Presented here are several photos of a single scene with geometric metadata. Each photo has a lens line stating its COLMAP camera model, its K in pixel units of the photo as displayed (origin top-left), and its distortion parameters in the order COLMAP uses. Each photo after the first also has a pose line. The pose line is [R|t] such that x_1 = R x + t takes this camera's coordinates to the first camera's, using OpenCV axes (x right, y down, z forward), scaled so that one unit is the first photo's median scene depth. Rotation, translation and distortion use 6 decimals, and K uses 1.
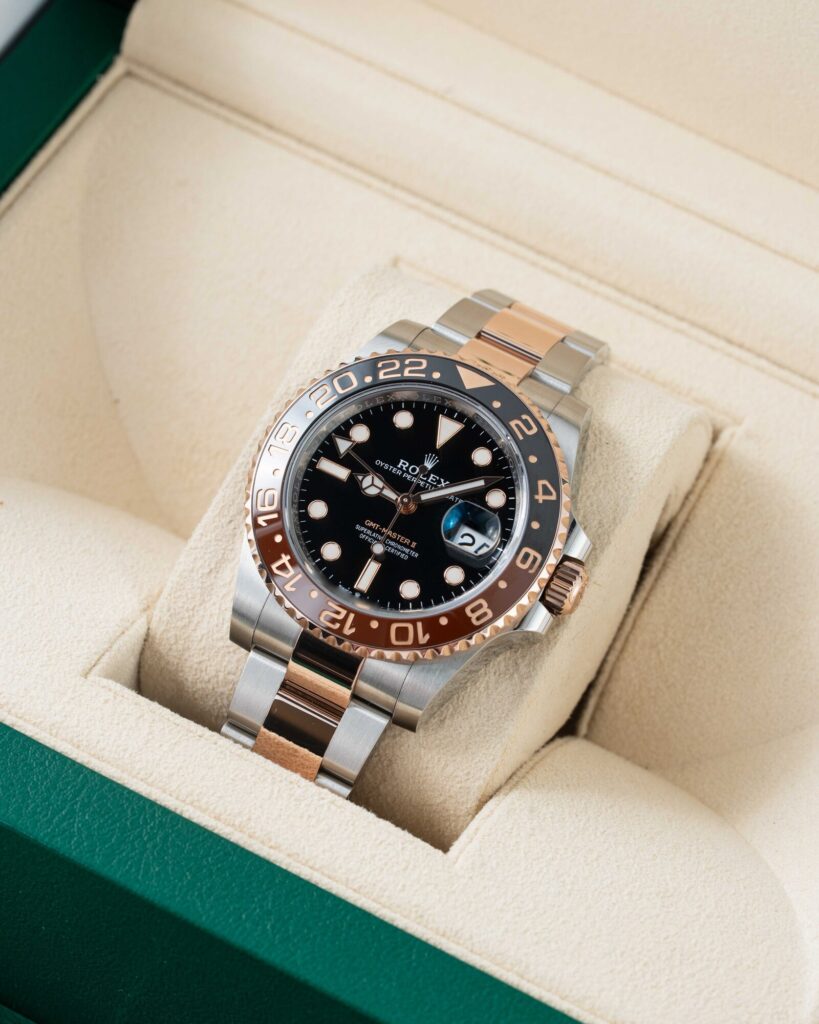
lens RADIAL K [[4430.4, 0, 406.1], [0, 4430.4, 513.3], [0, 0, 1]] dist [0.065580, 0.000000]
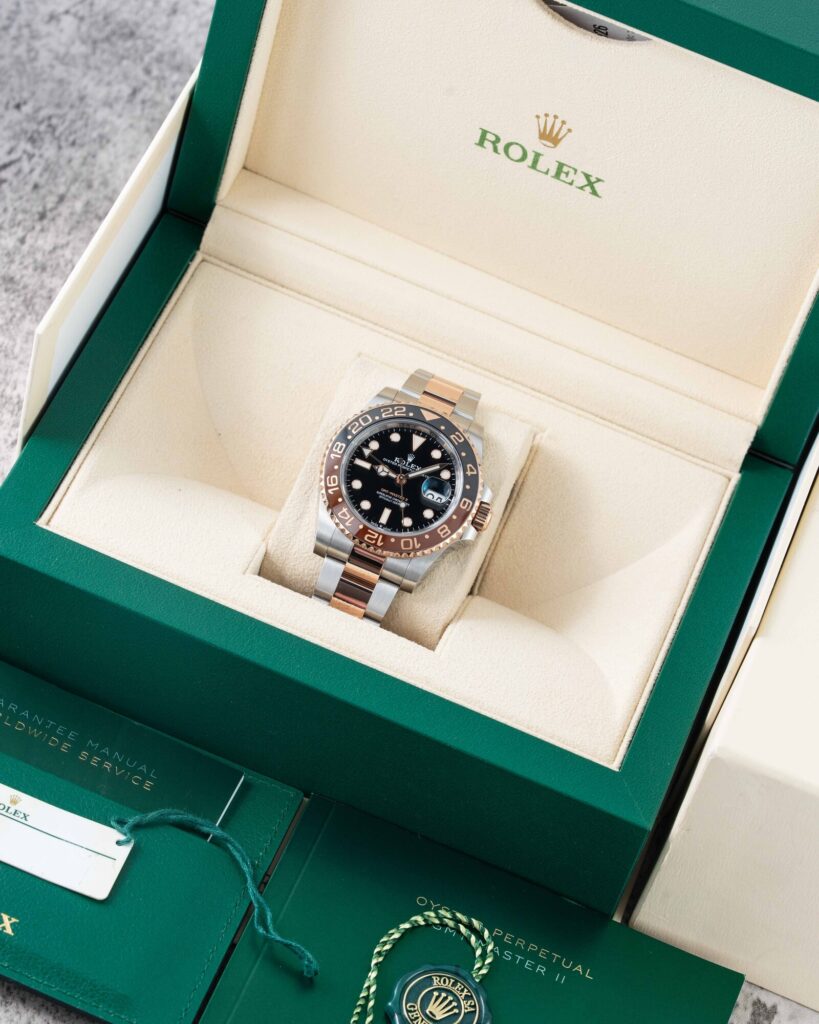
lens RADIAL K [[4430.4, 0, 410.5], [0, 4430.4, 511.0], [0, 0, 1]] dist [0.065580, 0.000000]
pose [[0.982899, -0.048313, 0.177696, -0.349847], [0.048086, 0.998828, 0.005591, 0.001091], [-0.177758, 0.003050, 0.984070, -0.961922]]
